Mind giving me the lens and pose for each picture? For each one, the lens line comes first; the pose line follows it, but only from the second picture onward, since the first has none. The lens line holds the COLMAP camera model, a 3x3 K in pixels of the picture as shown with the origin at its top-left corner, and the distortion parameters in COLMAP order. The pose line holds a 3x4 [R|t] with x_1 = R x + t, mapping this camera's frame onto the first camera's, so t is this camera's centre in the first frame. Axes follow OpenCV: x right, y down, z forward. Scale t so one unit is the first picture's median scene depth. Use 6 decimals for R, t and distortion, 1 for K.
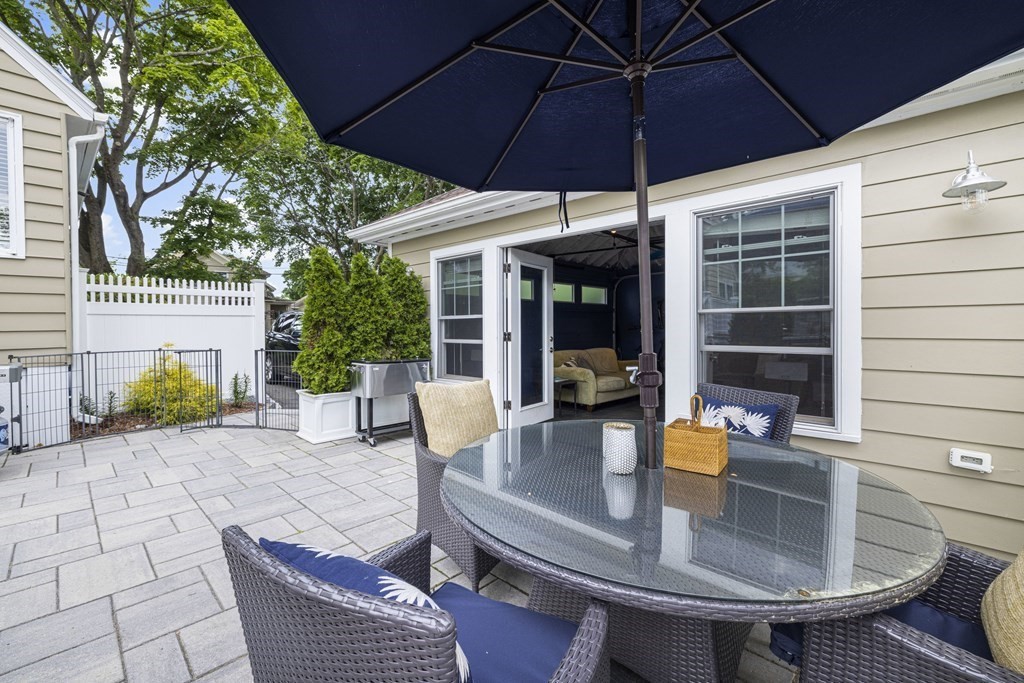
lens RADIAL K [[428.5, 0, 504.8], [0, 428.5, 336.0], [0, 0, 1]] dist [-0.002748, 0.000947]
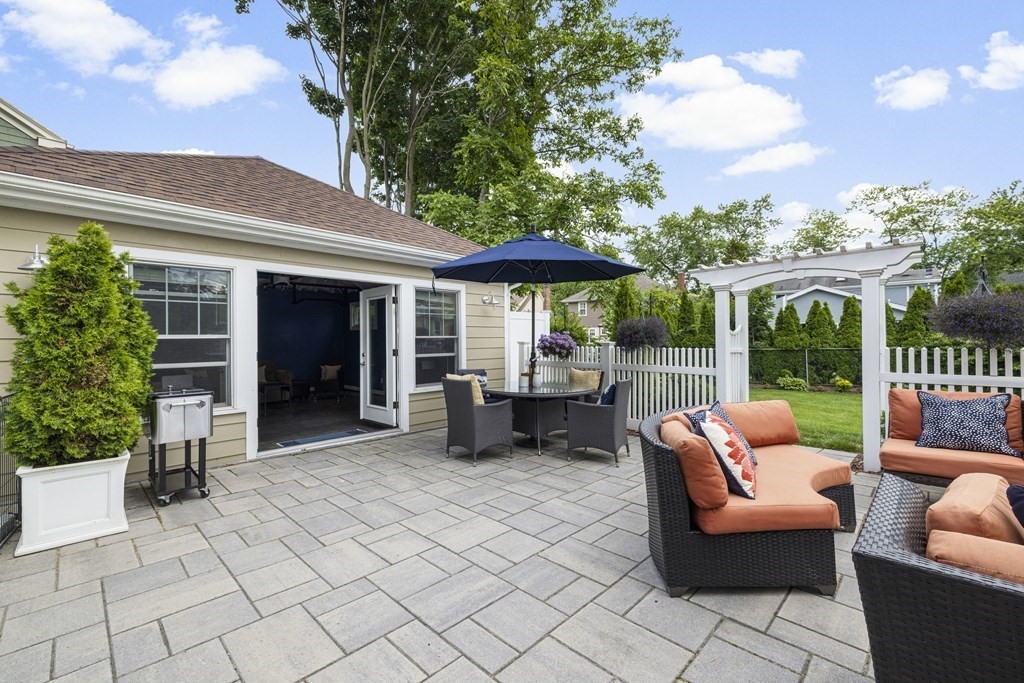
lens RADIAL K [[428.5, 0, 507.4], [0, 428.5, 338.4], [0, 0, 1]] dist [-0.002748, 0.000947]
pose [[-0.002515, 0.004118, 0.999988, -1.504805], [0.029620, 0.999553, -0.004042, -0.031564], [-0.999558, 0.029609, -0.002636, 0.593401]]
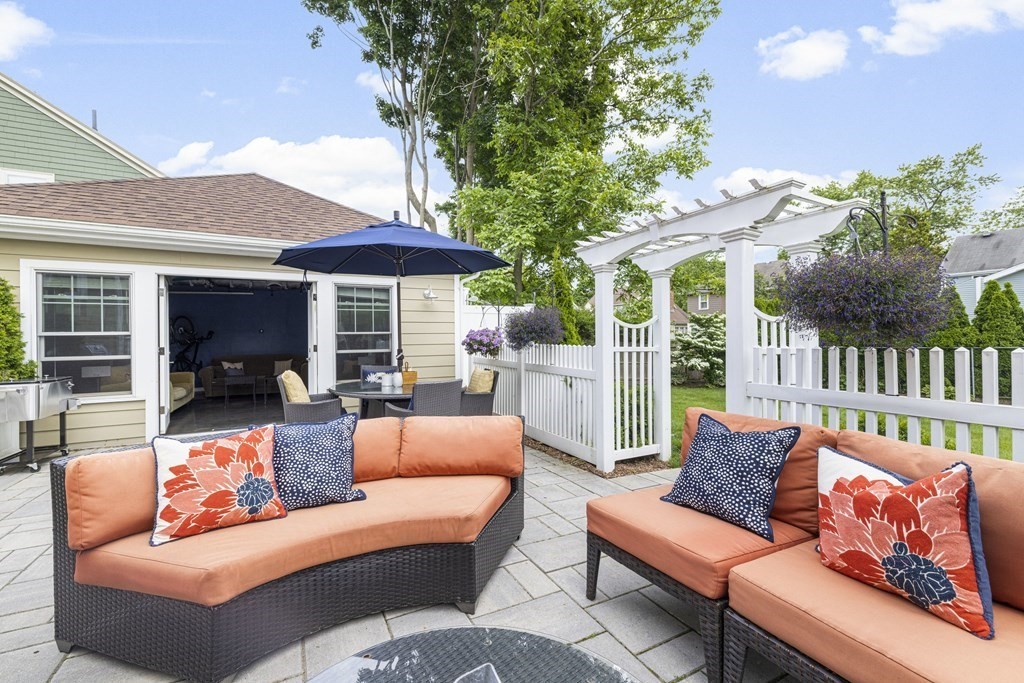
lens RADIAL K [[428.5, 0, 506.5], [0, 428.5, 339.1], [0, 0, 1]] dist [-0.002748, 0.000947]
pose [[0.308183, -0.005182, 0.951313, -1.185434], [0.029453, 0.999558, -0.004097, 0.000583], [-0.950871, 0.029281, 0.308199, -0.348203]]
